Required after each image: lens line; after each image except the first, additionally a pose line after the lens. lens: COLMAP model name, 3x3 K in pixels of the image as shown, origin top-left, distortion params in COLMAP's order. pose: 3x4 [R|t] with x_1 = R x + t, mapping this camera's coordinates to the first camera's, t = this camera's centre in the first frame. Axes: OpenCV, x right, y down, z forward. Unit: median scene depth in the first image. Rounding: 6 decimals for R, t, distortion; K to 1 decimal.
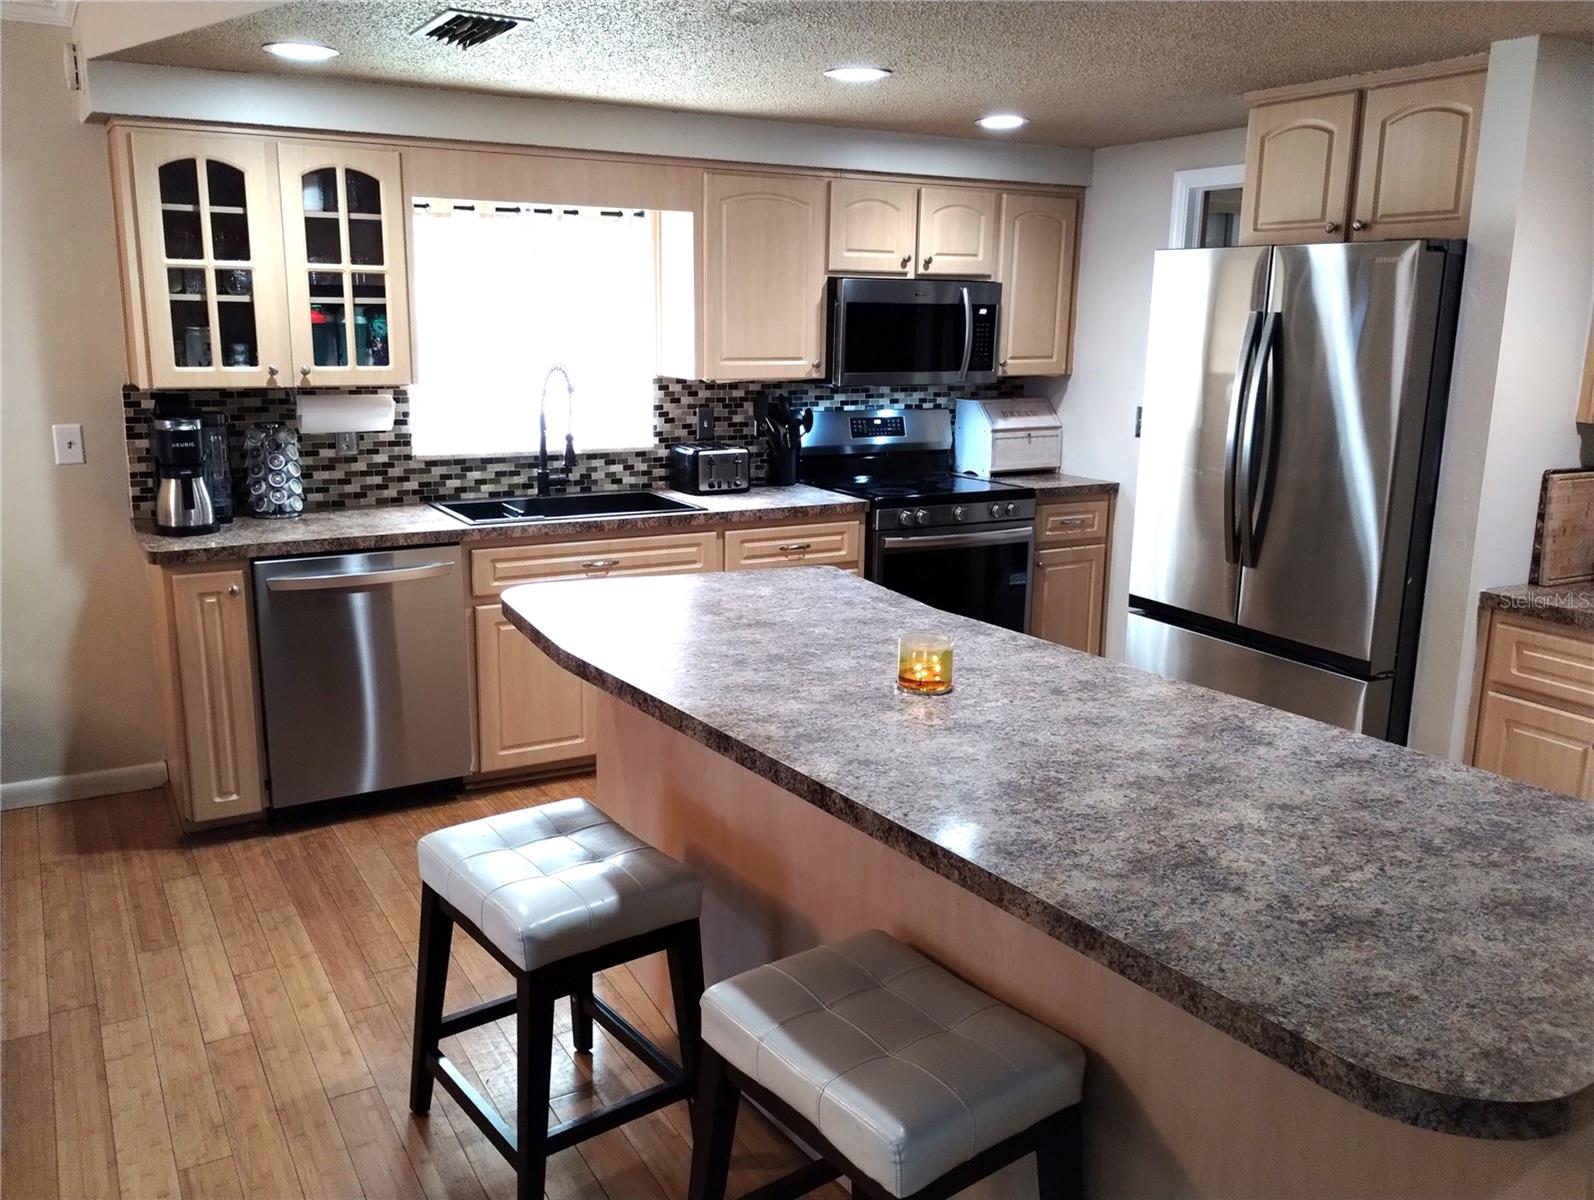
lens RADIAL K [[1329.9, 0, 800.8], [0, 1329.9, 603.8], [0, 0, 1]] dist [0.018453, 0.006096]
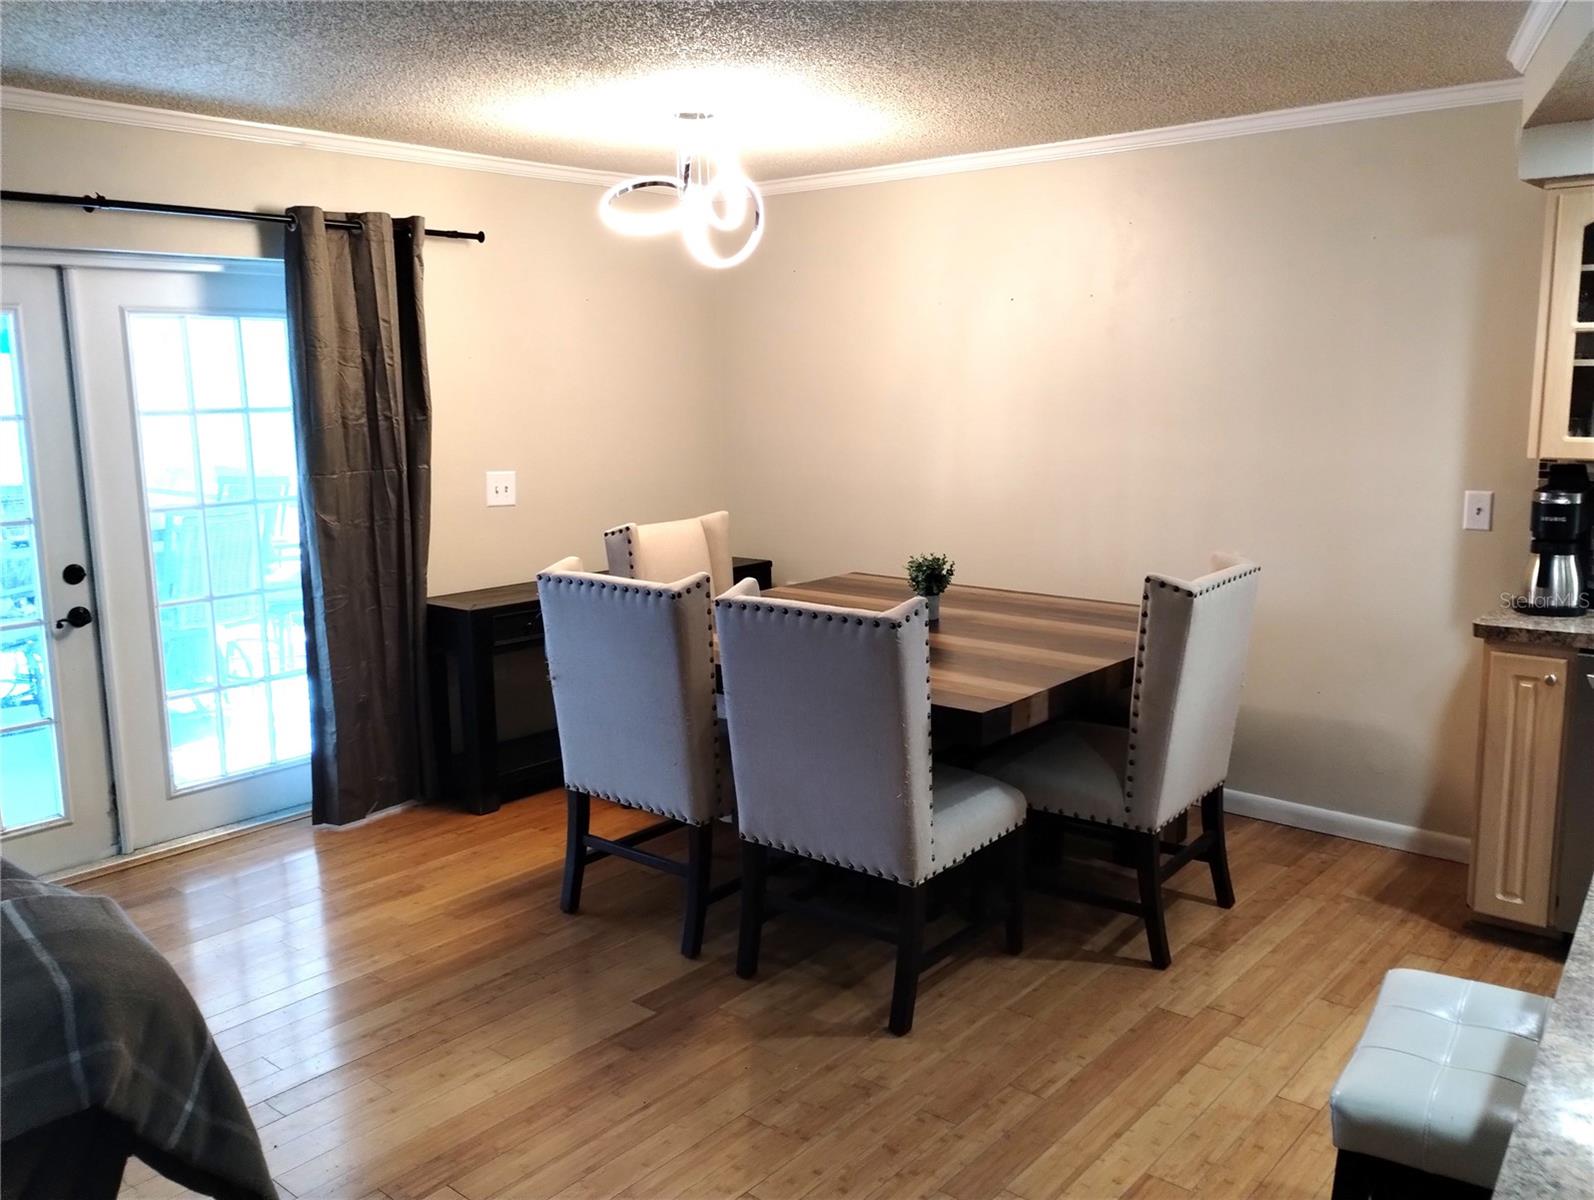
lens RADIAL K [[1329.9, 0, 800.6], [0, 1329.9, 594.7], [0, 0, 1]] dist [0.018453, 0.006096]
pose [[0.334177, 0.136615, -0.932557, 0.242995], [-0.189013, 0.979053, 0.075695, -0.038209], [0.923363, 0.150970, 0.352999, 0.188965]]
